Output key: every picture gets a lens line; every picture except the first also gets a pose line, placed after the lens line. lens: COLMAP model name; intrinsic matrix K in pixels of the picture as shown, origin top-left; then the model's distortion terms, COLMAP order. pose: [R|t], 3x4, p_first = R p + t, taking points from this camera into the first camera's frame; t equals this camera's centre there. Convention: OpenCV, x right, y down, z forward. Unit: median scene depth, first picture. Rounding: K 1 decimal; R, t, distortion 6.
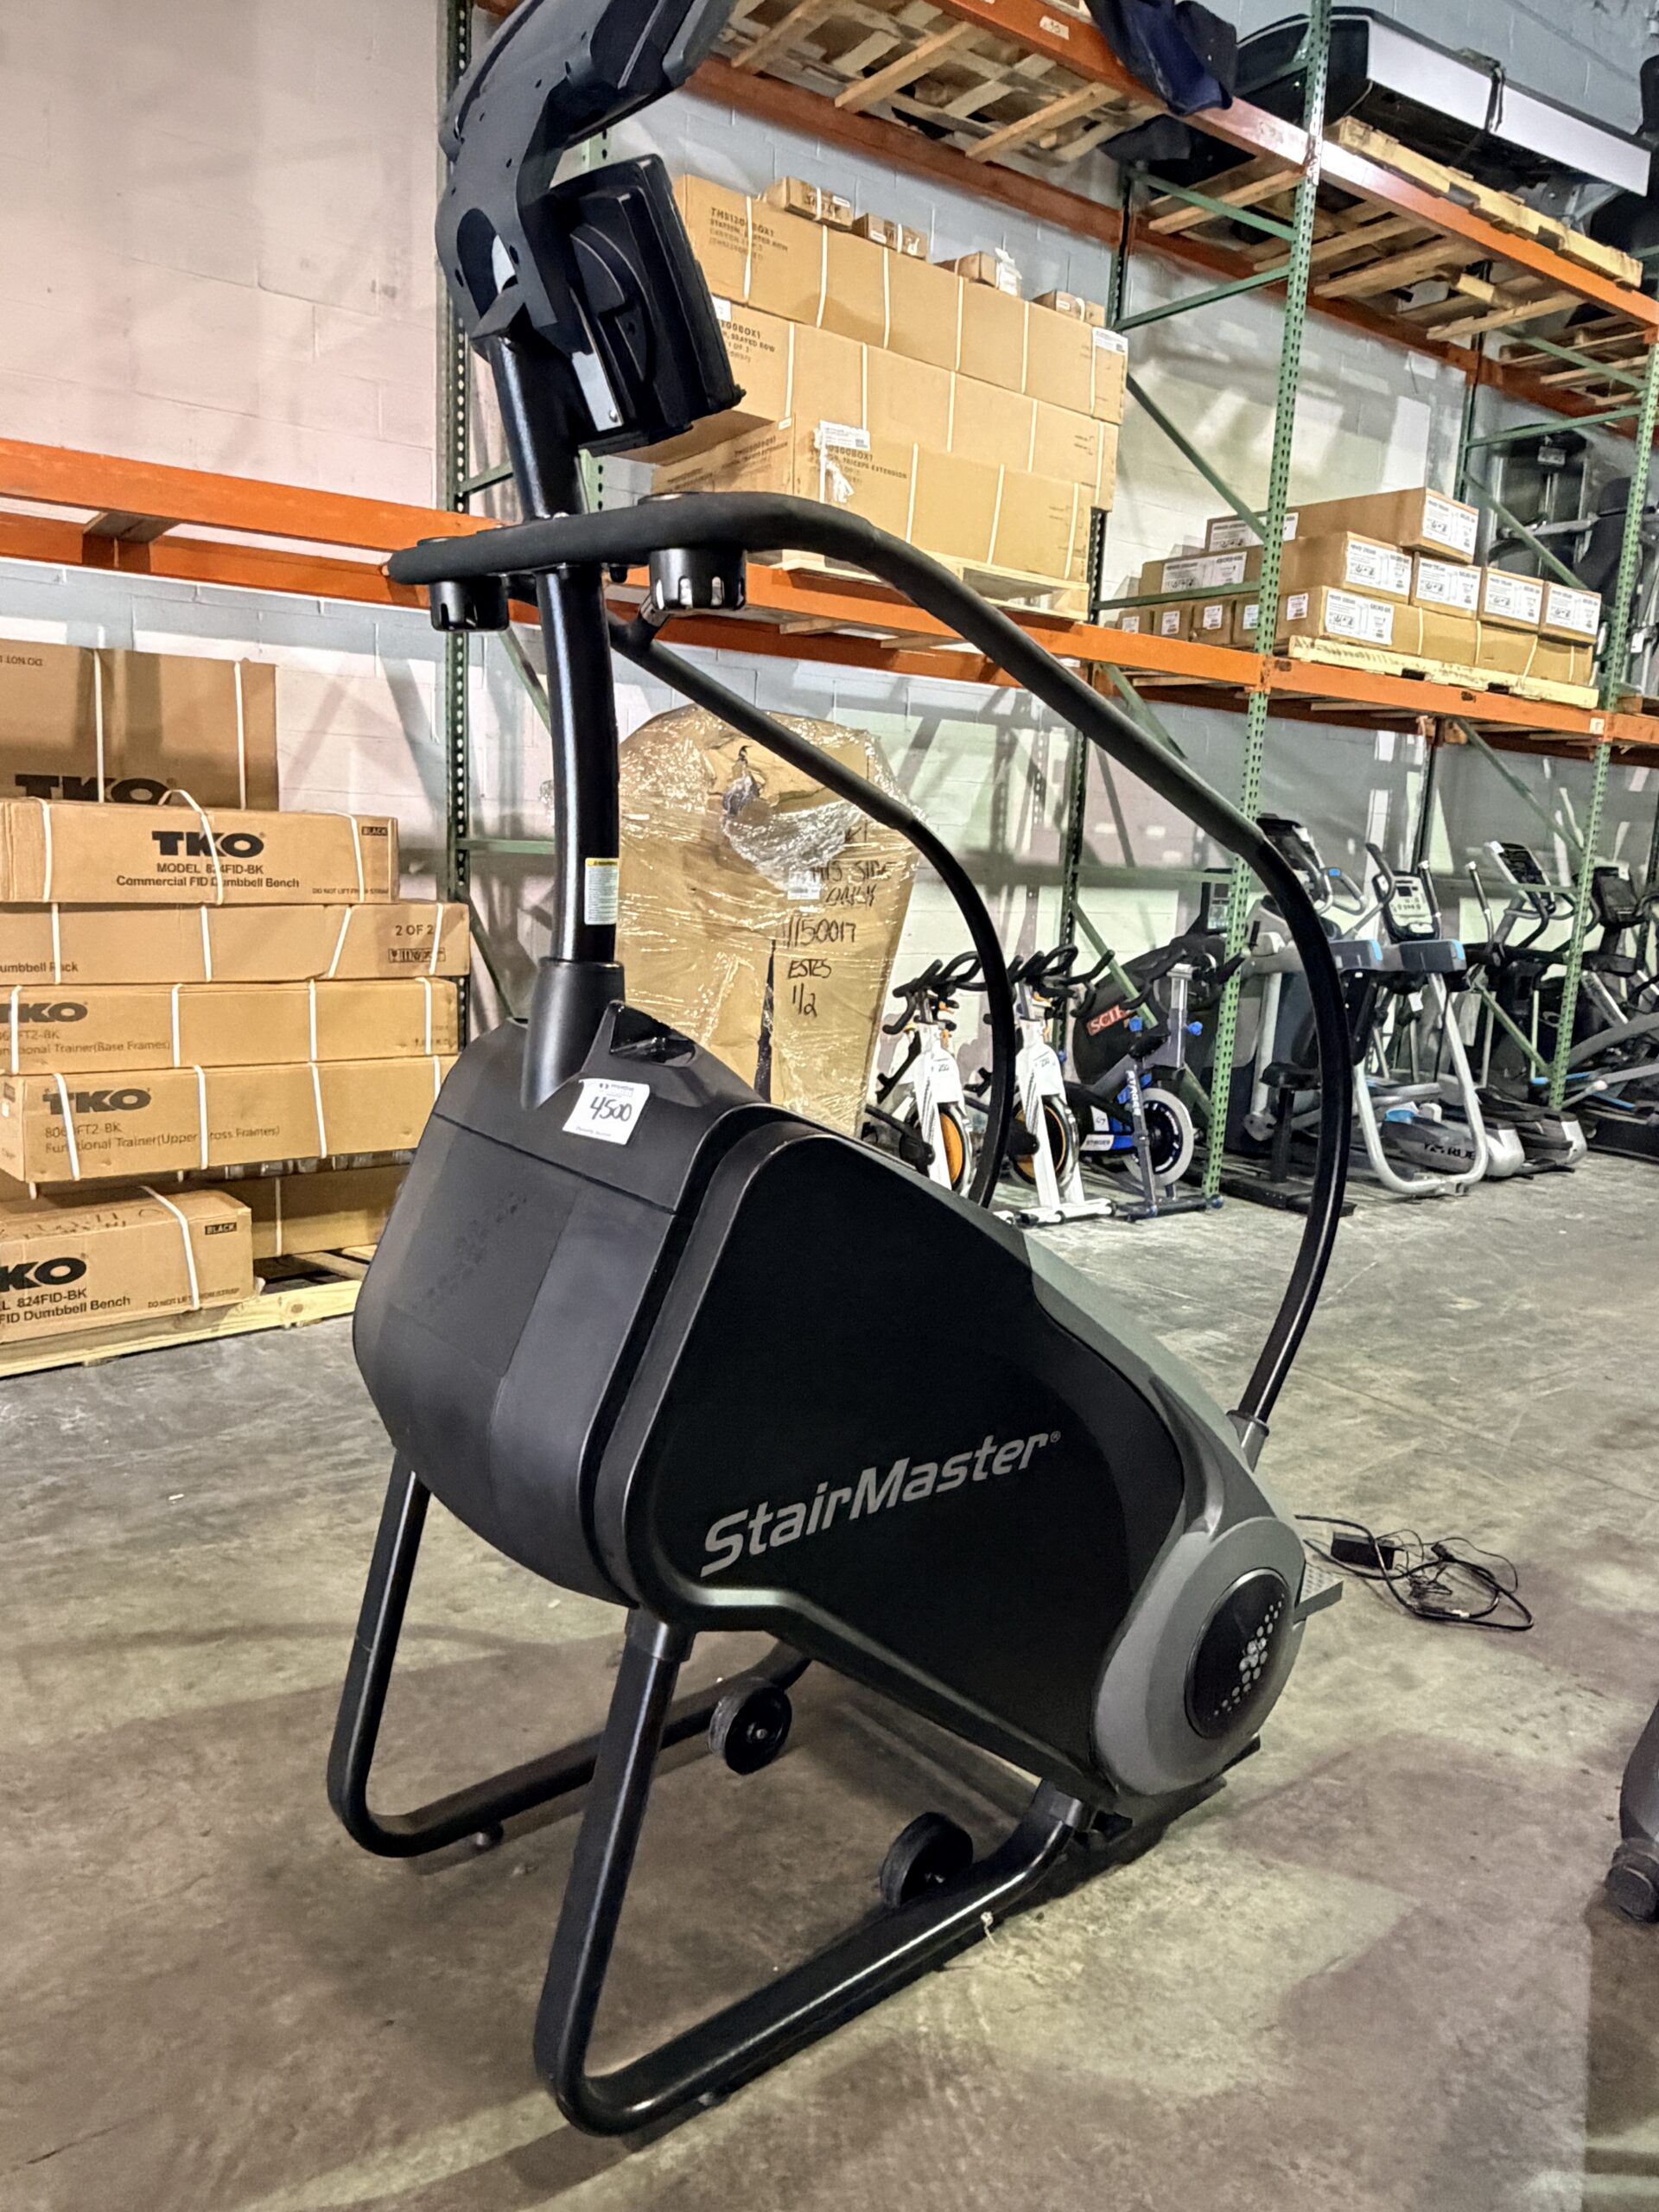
lens RADIAL K [[1526.8, 0, 829.5], [0, 1526.8, 1106.0], [0, 0, 1]] dist [-0.006605, 0.004438]
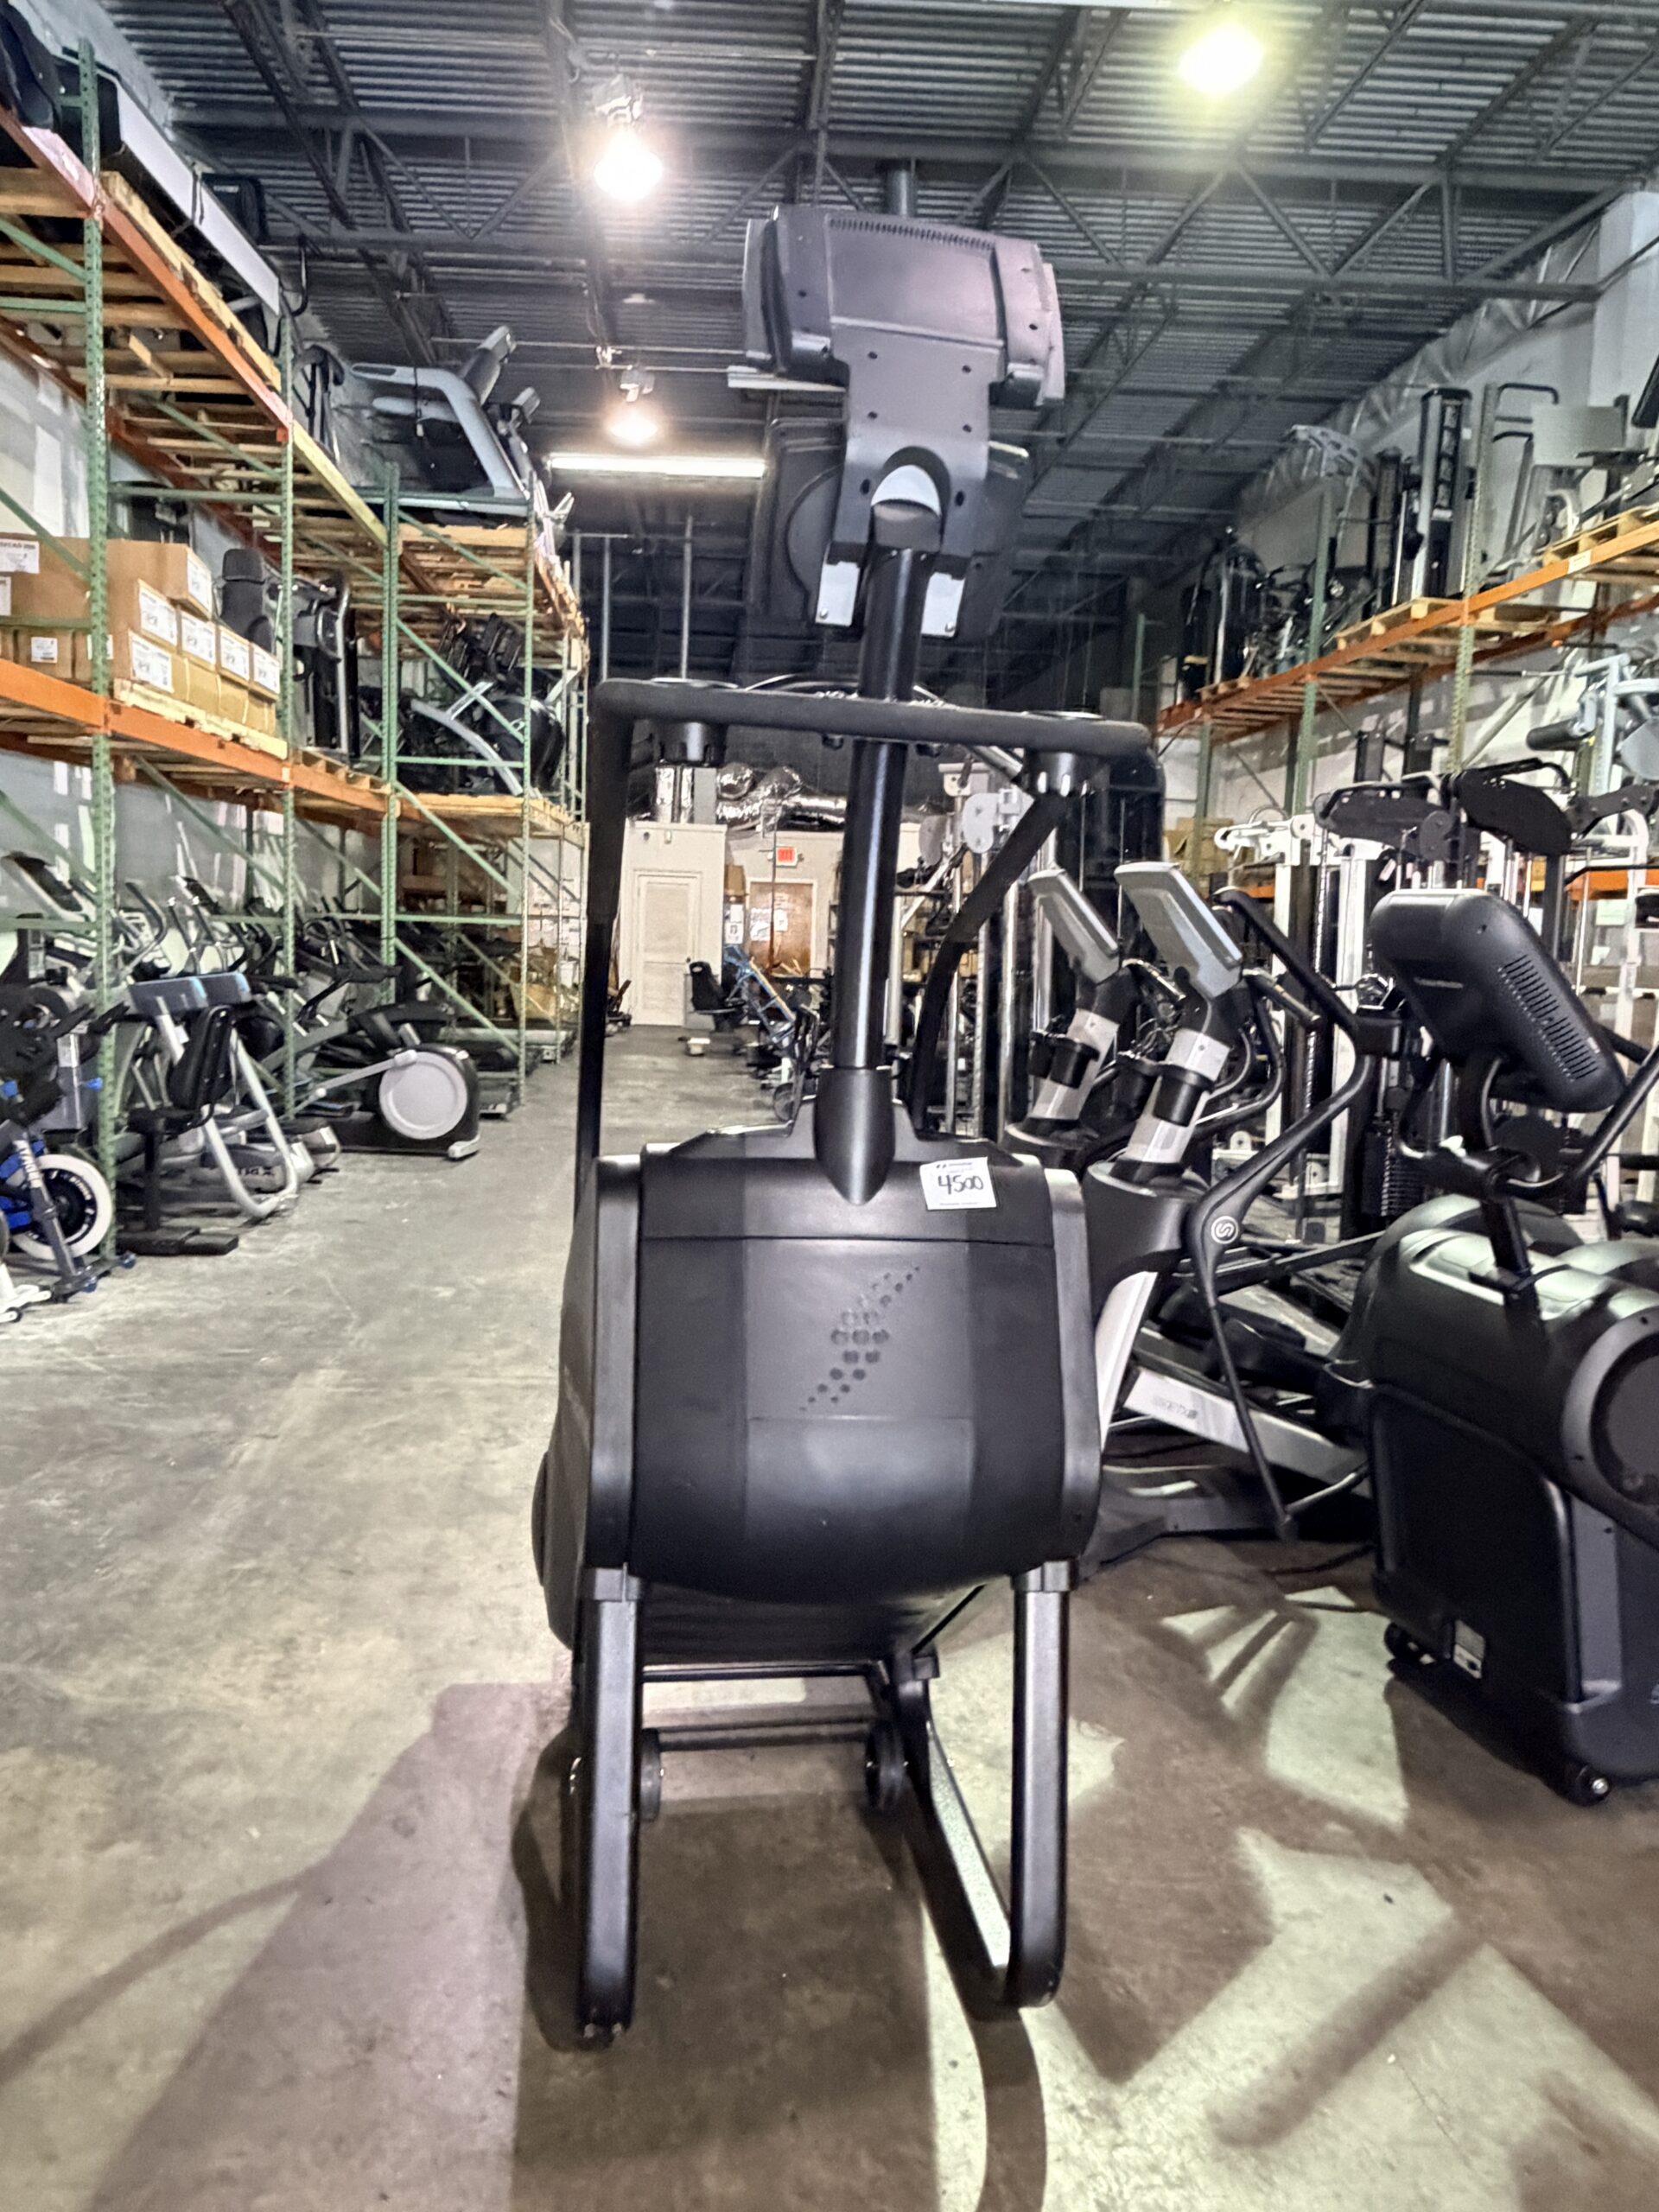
lens RADIAL K [[1522.0, 0, 835.7], [0, 1522.0, 1081.0], [0, 0, 1]] dist [-0.003562, -0.002486]
pose [[0.512446, -0.121691, 0.850053, -0.316479], [0.139288, 0.988578, 0.057553, -0.042273], [-0.847347, 0.088910, 0.523543, 0.113531]]
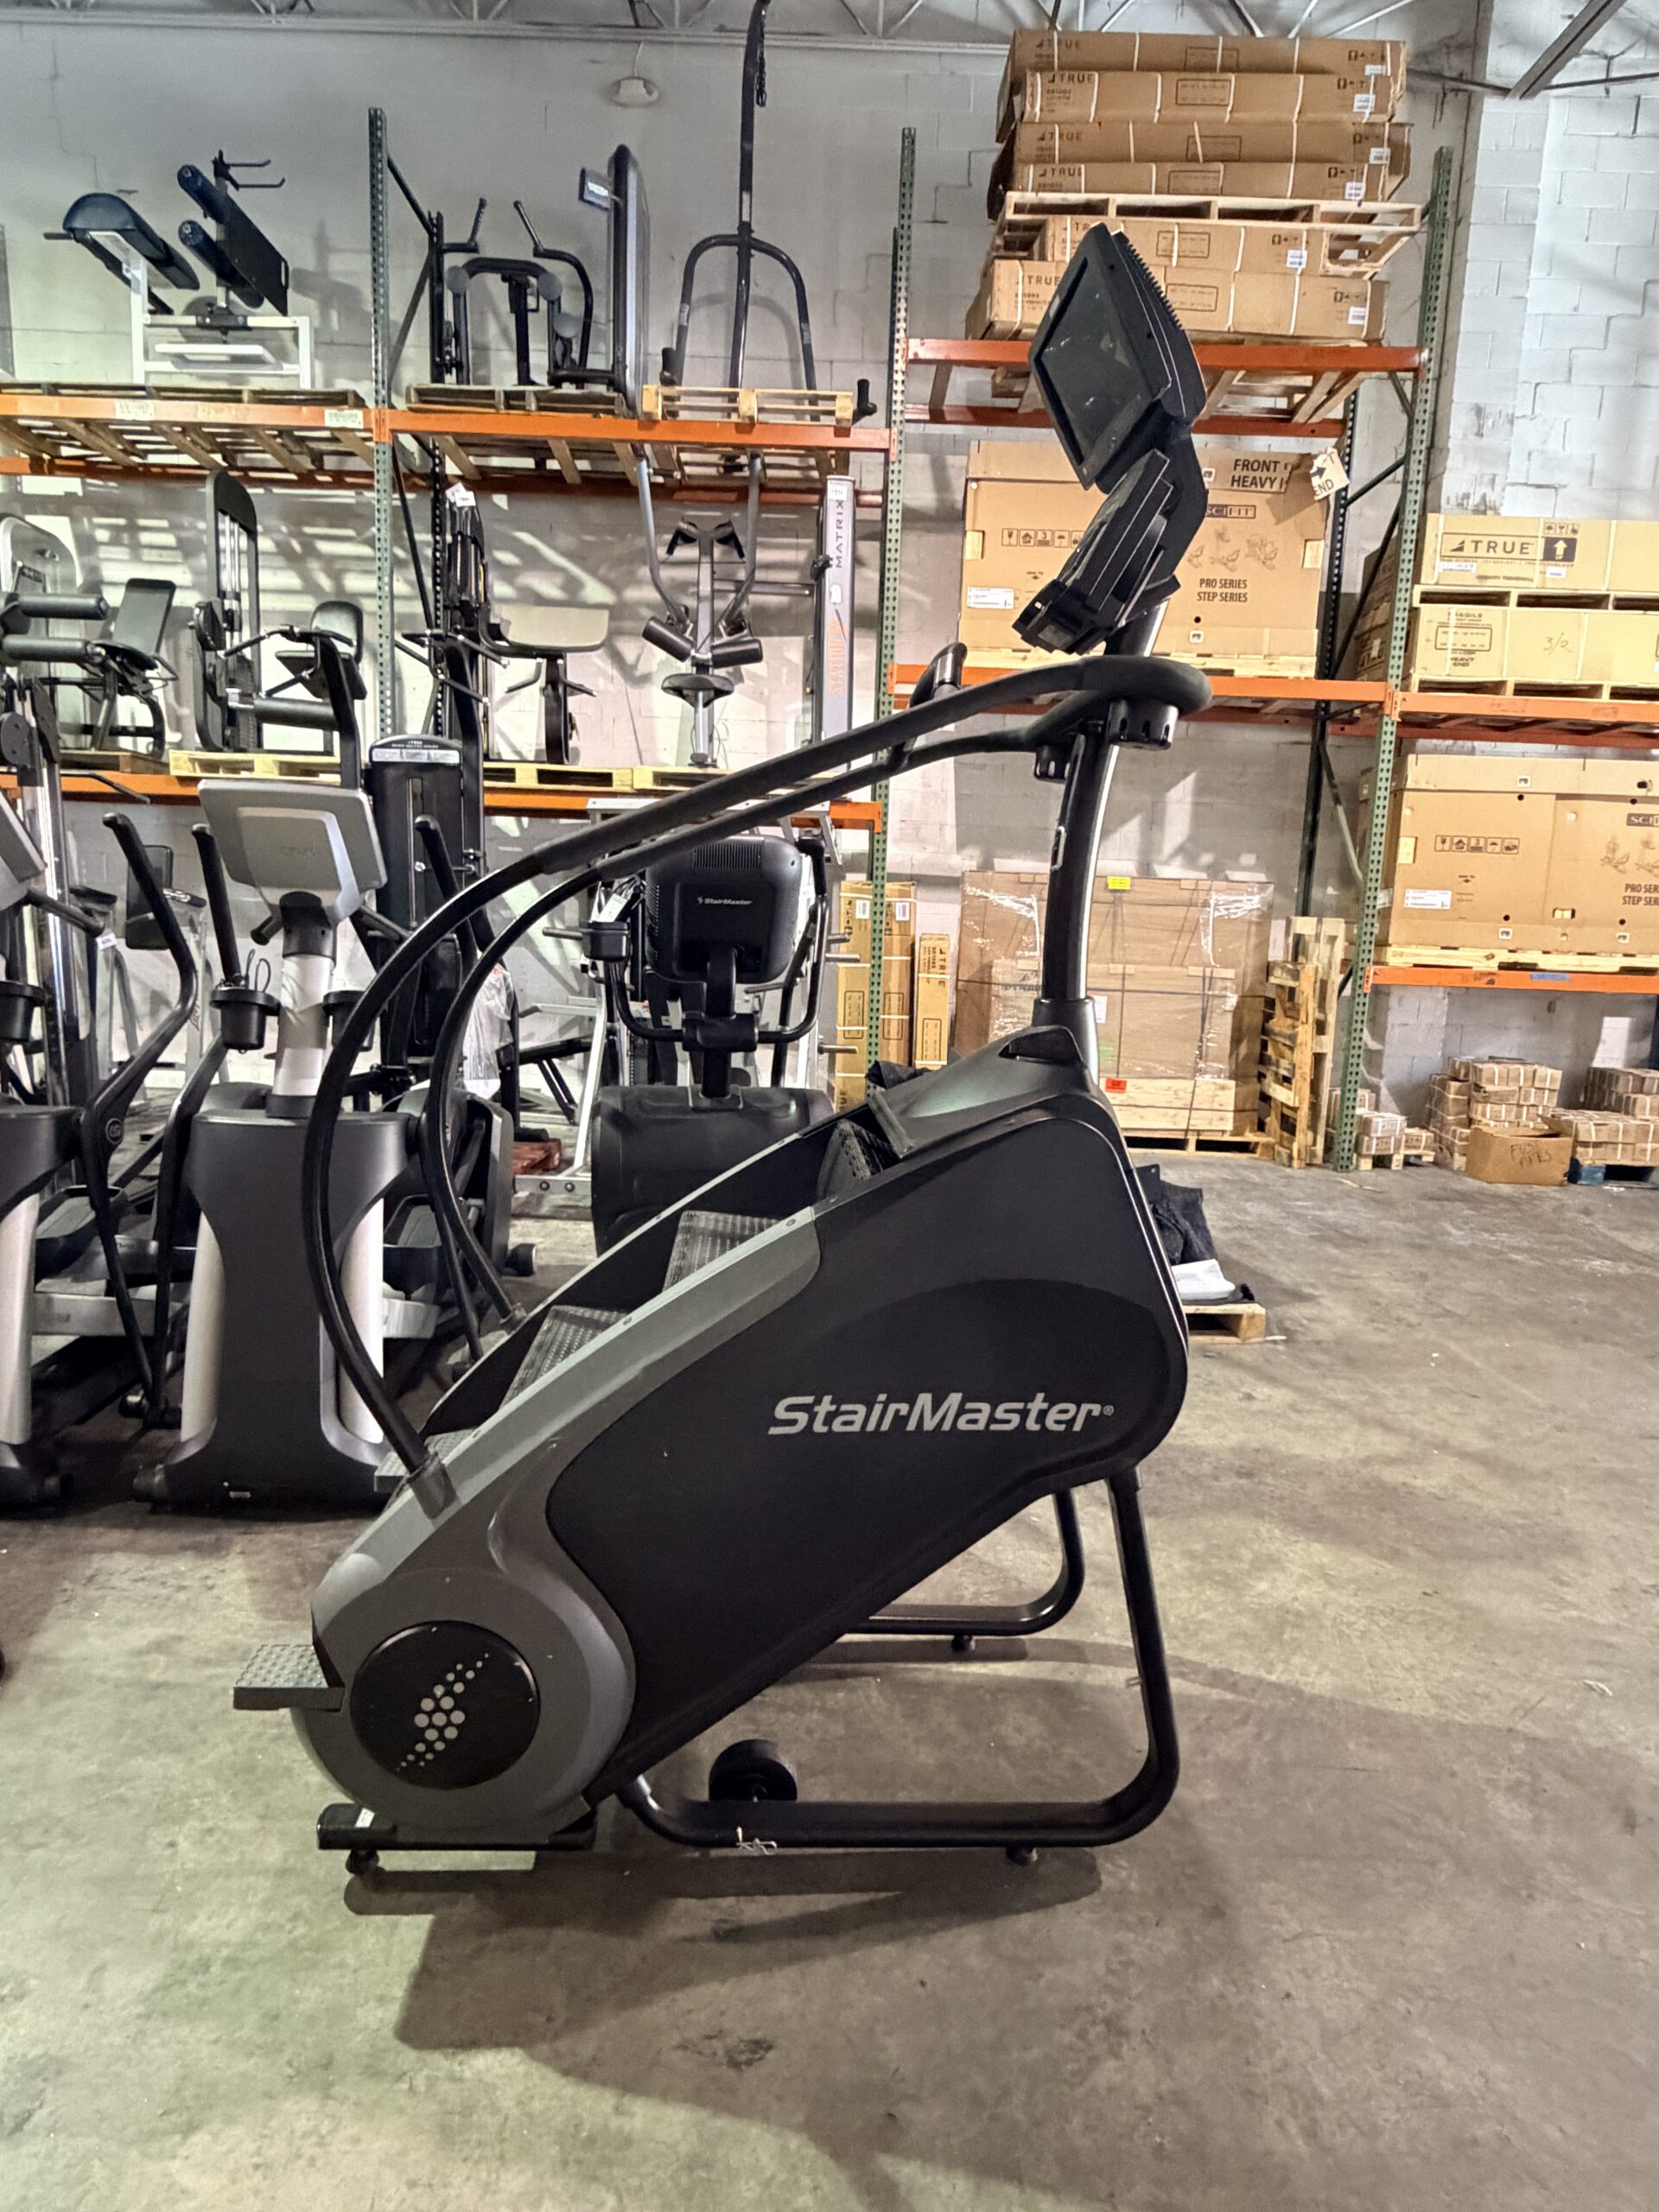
lens RADIAL K [[1238.1, 0, 829.5], [0, 1238.1, 1106.0], [0, 0, 1]] dist [0.000374, -0.000430]
pose [[-0.798500, -0.167135, 0.578329, -0.188540], [0.043290, 0.942258, 0.332079, -0.109555], [-0.600437, 0.290200, -0.745157, 0.557235]]
